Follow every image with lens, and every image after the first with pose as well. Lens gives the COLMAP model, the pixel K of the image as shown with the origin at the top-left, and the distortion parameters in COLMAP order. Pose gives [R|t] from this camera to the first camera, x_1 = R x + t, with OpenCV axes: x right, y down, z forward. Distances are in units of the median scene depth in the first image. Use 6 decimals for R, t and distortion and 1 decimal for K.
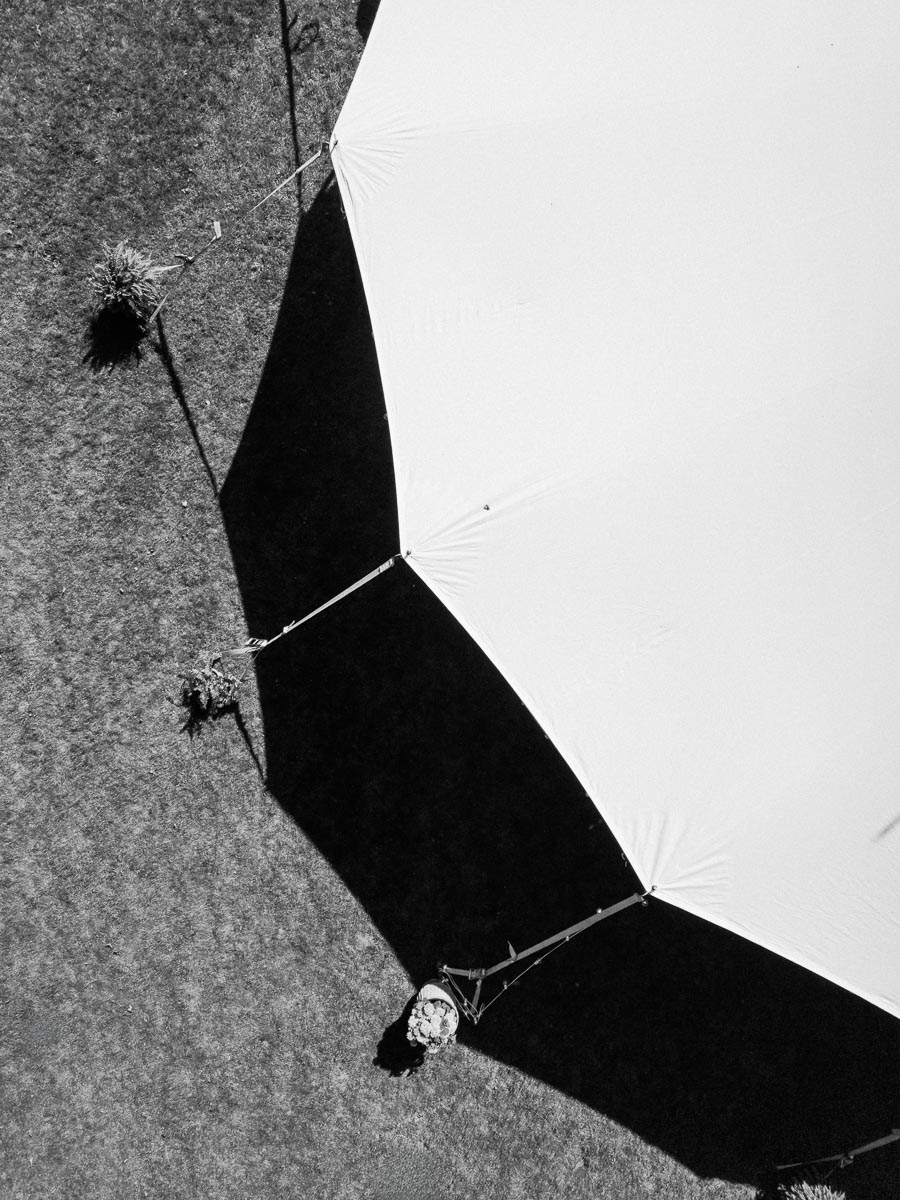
lens RADIAL K [[825.9, 0, 448.0], [0, 825.9, 601.9], [0, 0, 1]] dist [0.016149, -0.002374]
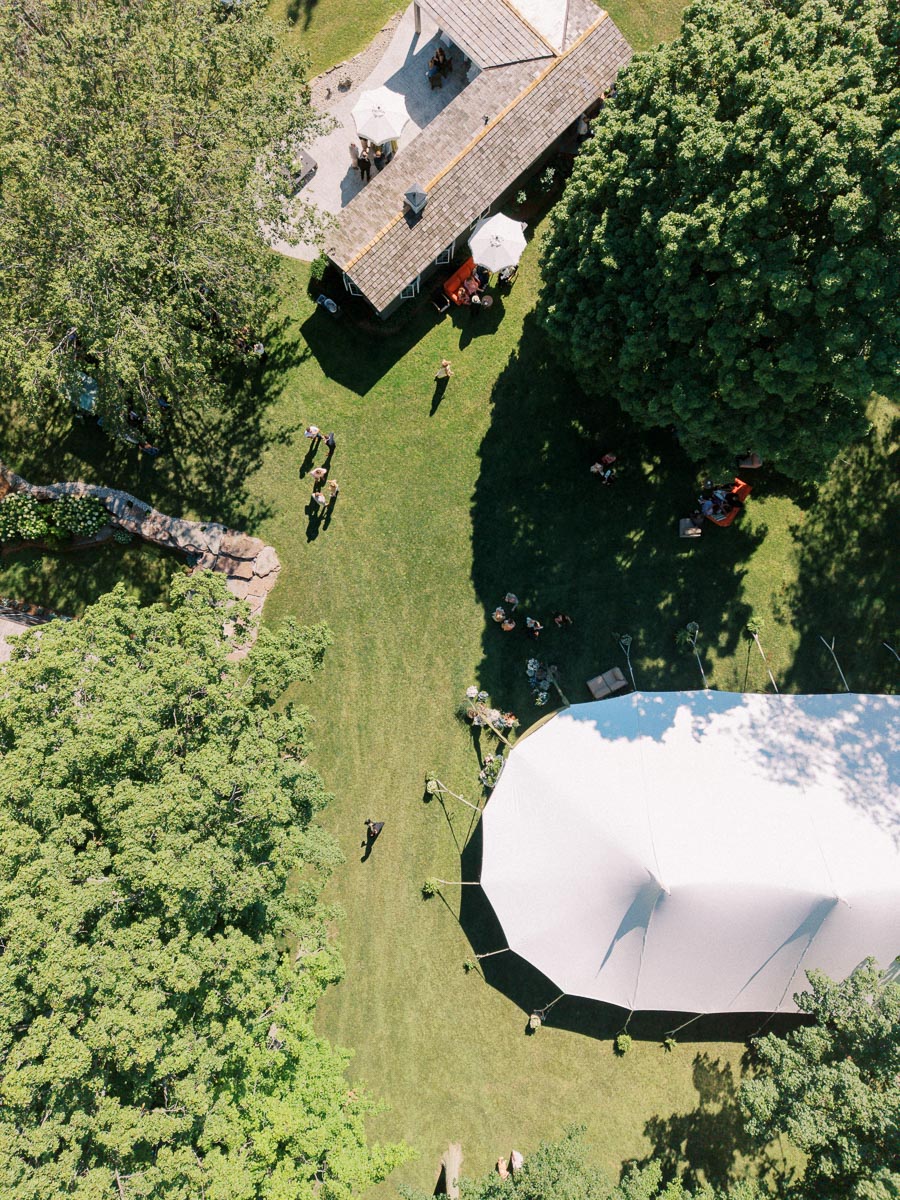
lens RADIAL K [[825.9, 0, 449.6], [0, 825.9, 598.2], [0, 0, 1]] dist [0.016149, -0.002374]
pose [[0.966788, -0.255531, 0.004967, 0.098182], [0.255451, 0.966736, 0.012914, -1.899122], [-0.008102, -0.011216, 0.999904, -3.476275]]
